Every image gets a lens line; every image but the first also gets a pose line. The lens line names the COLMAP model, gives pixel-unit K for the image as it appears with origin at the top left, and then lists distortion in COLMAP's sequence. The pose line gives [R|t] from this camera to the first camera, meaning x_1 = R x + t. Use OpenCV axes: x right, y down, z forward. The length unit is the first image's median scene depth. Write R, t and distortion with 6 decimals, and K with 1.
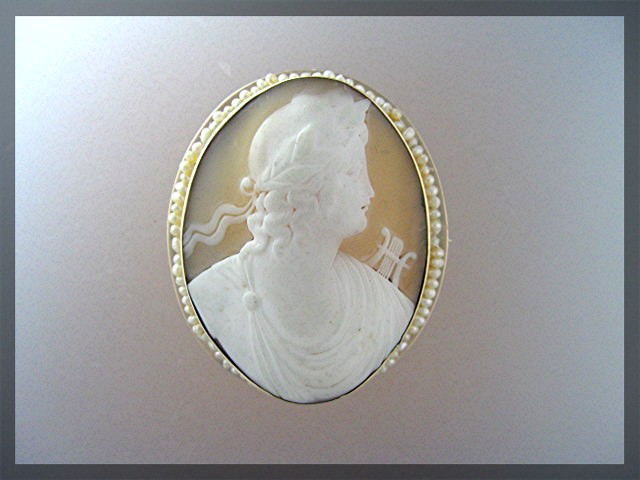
lens RADIAL K [[651.9, 0, 319.1], [0, 651.9, 238.7], [0, 0, 1]] dist [0.019631, 0.000000]
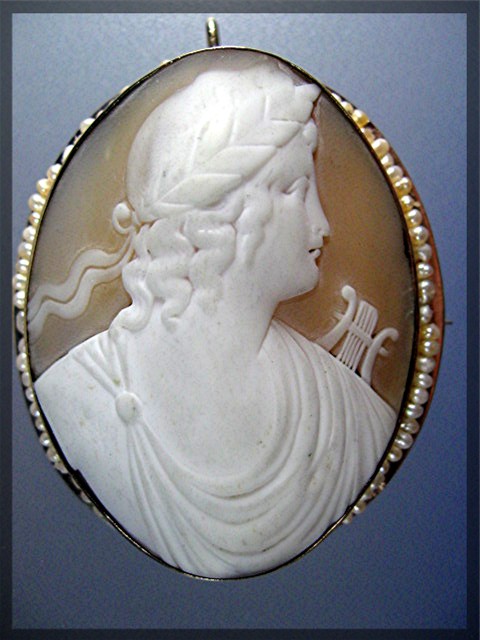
lens RADIAL K [[651.9, 0, 241.5], [0, 651.9, 300.0], [0, 0, 1]] dist [0.019631, 0.000000]
pose [[0.999426, -0.009361, -0.032552, 0.021320], [0.005754, 0.994005, -0.109182, 0.063007], [0.033379, 0.108932, 0.993489, 0.387115]]
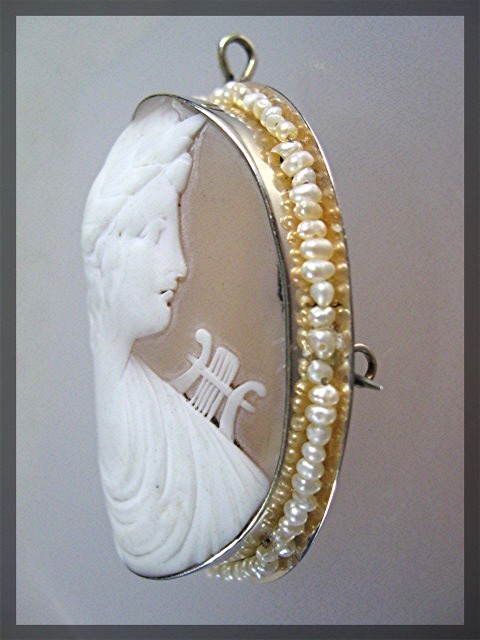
lens RADIAL K [[651.9, 0, 240.3], [0, 651.9, 319.9], [0, 0, 1]] dist [0.019631, 0.000000]
pose [[0.463123, 0.089931, -0.881720, 0.630529], [-0.102867, 0.993569, 0.047308, -0.056246], [0.880304, 0.068790, 0.469396, 0.756212]]
